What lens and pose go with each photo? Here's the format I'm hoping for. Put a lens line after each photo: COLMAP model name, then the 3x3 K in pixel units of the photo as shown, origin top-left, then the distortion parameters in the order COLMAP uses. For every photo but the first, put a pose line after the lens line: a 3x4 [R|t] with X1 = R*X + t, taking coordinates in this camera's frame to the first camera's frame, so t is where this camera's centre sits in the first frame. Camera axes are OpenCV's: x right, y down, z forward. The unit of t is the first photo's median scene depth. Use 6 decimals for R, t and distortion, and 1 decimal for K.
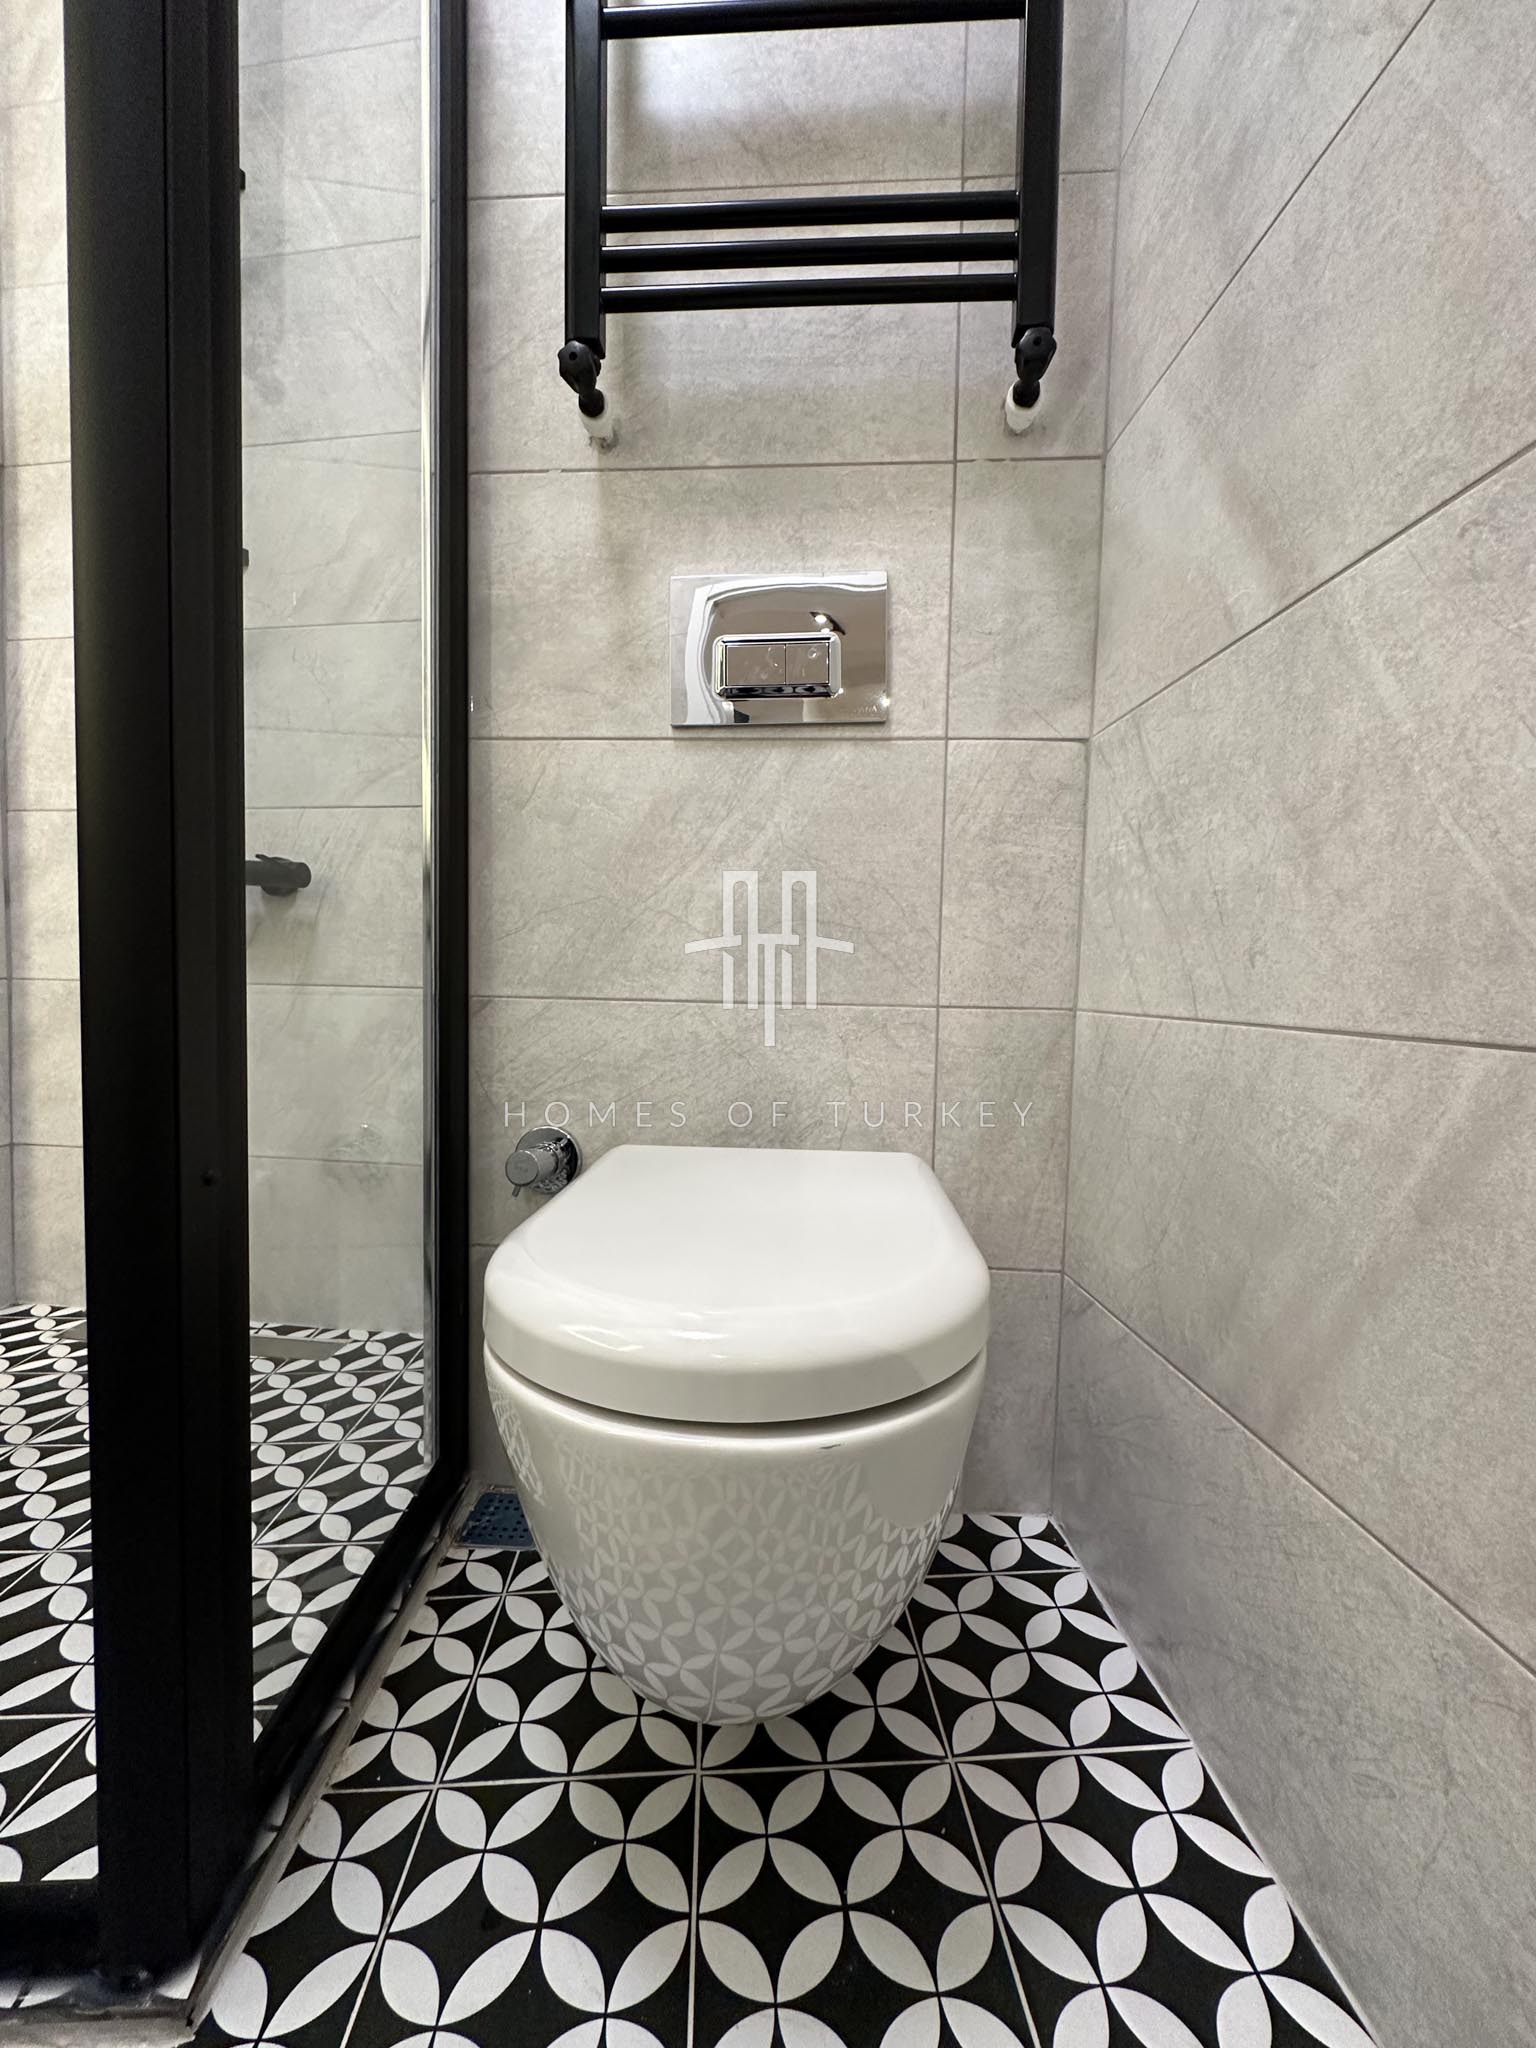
lens RADIAL K [[813.9, 0, 767.9], [0, 813.9, 1022.7], [0, 0, 1]] dist [-0.001964, 0.000387]
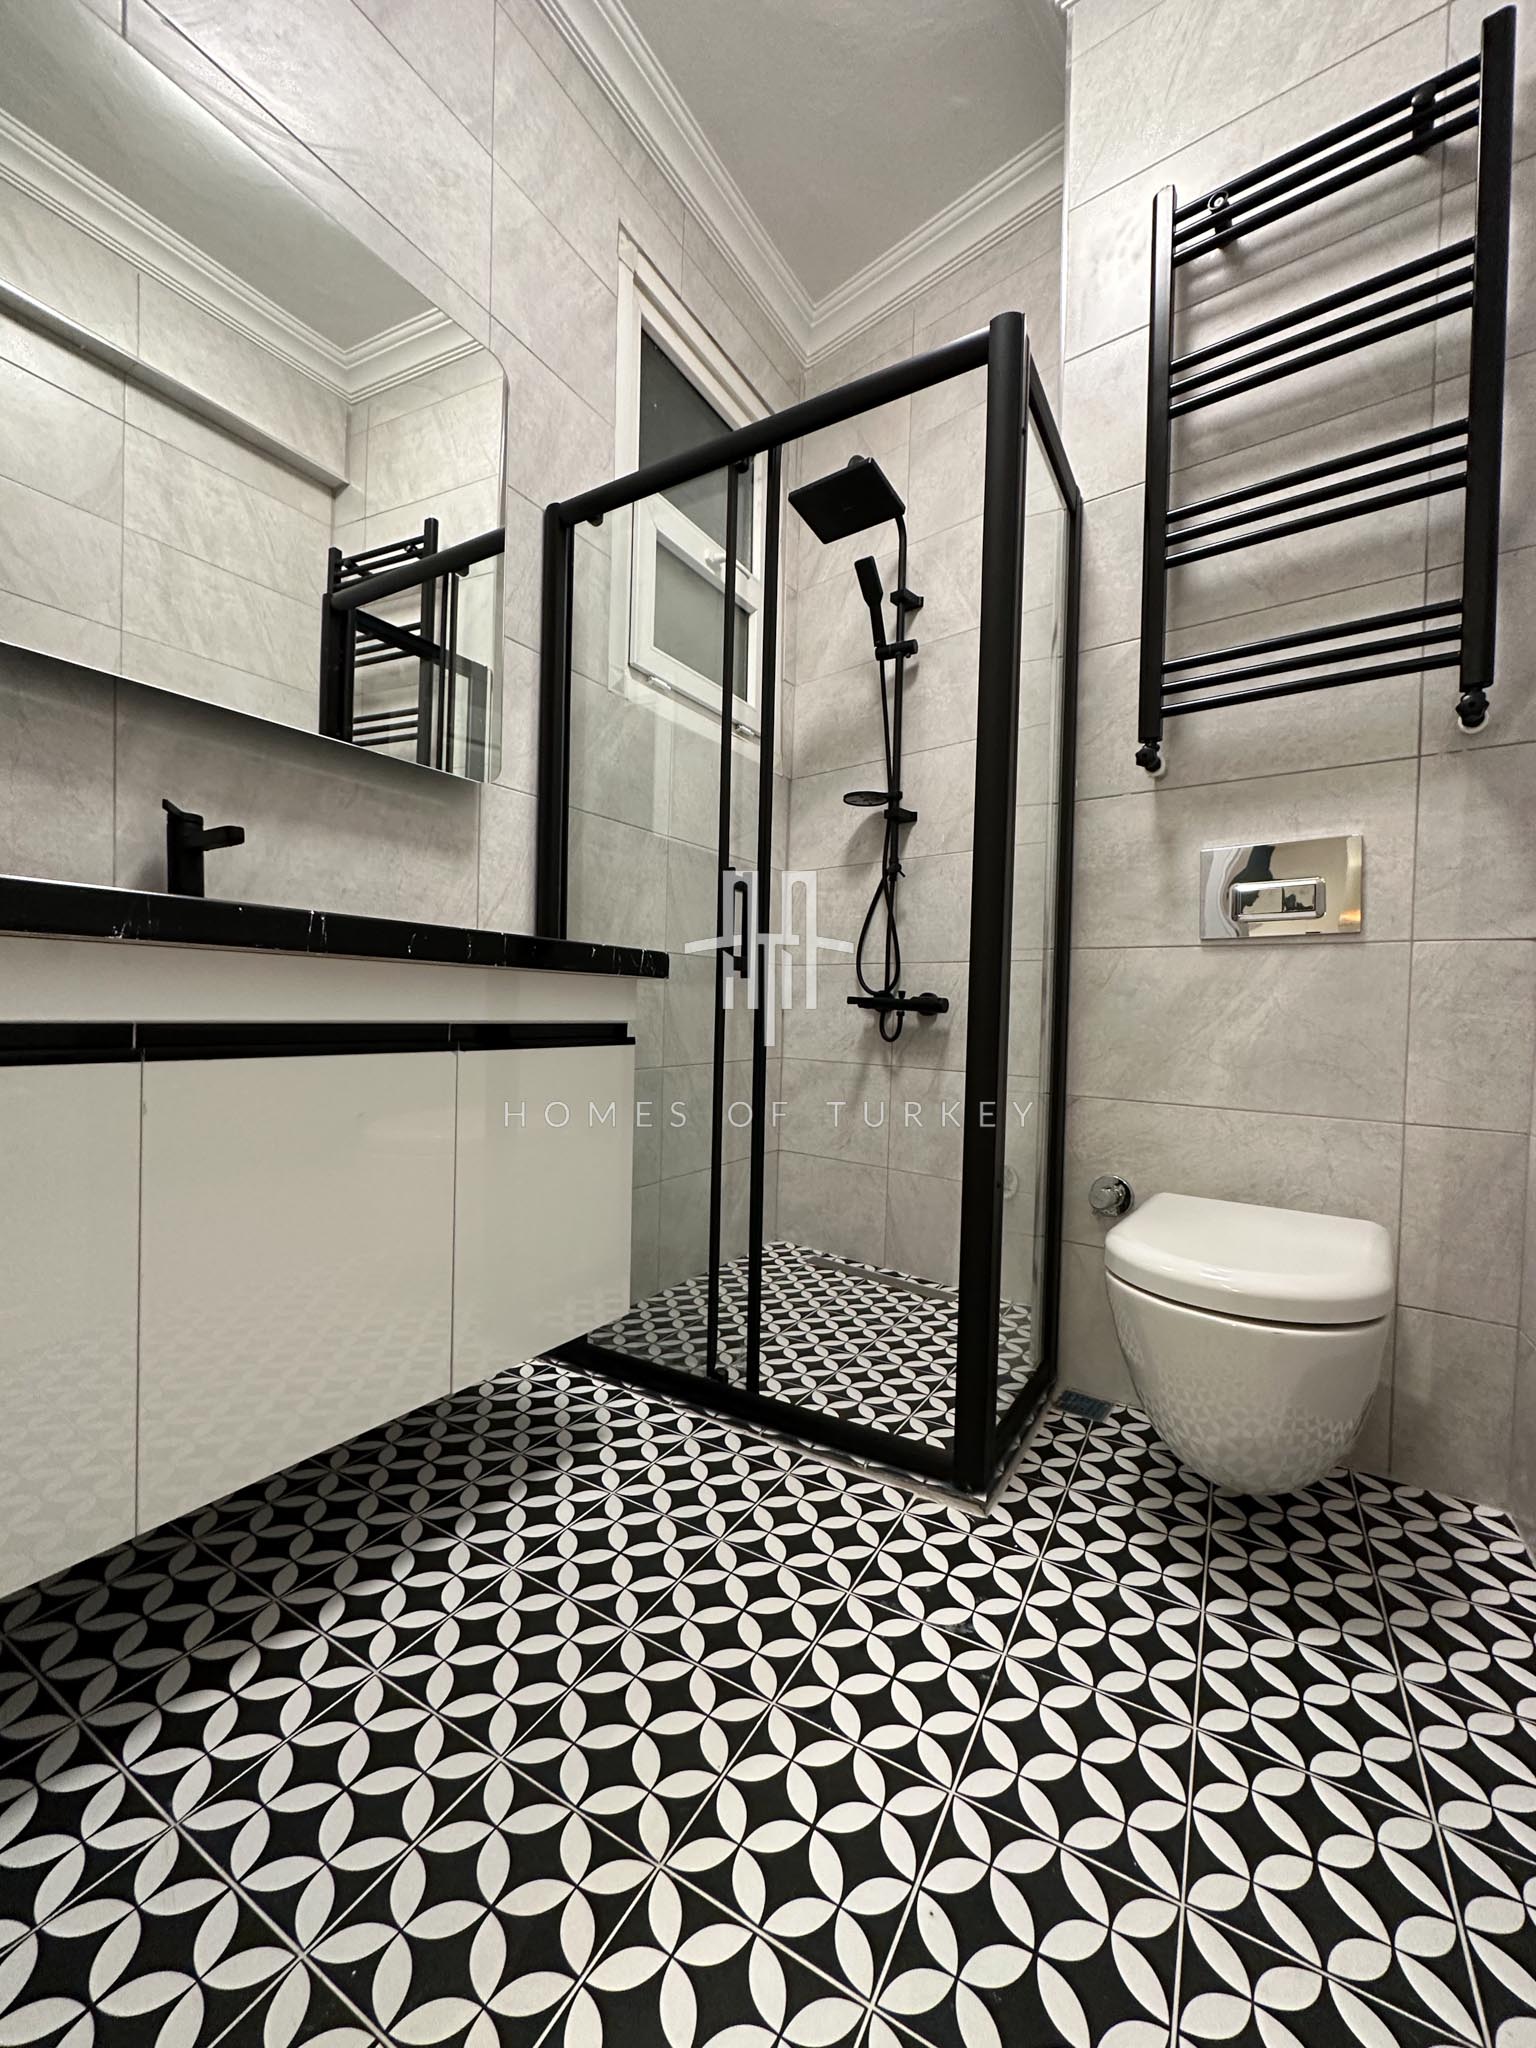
lens RADIAL K [[813.9, 0, 768.3], [0, 813.9, 1020.5], [0, 0, 1]] dist [-0.001964, 0.000387]
pose [[0.834296, 0.010696, -0.551213, 0.061046], [-0.043370, 0.997987, -0.046278, -0.087652], [0.549609, 0.062516, 0.833080, -0.844844]]
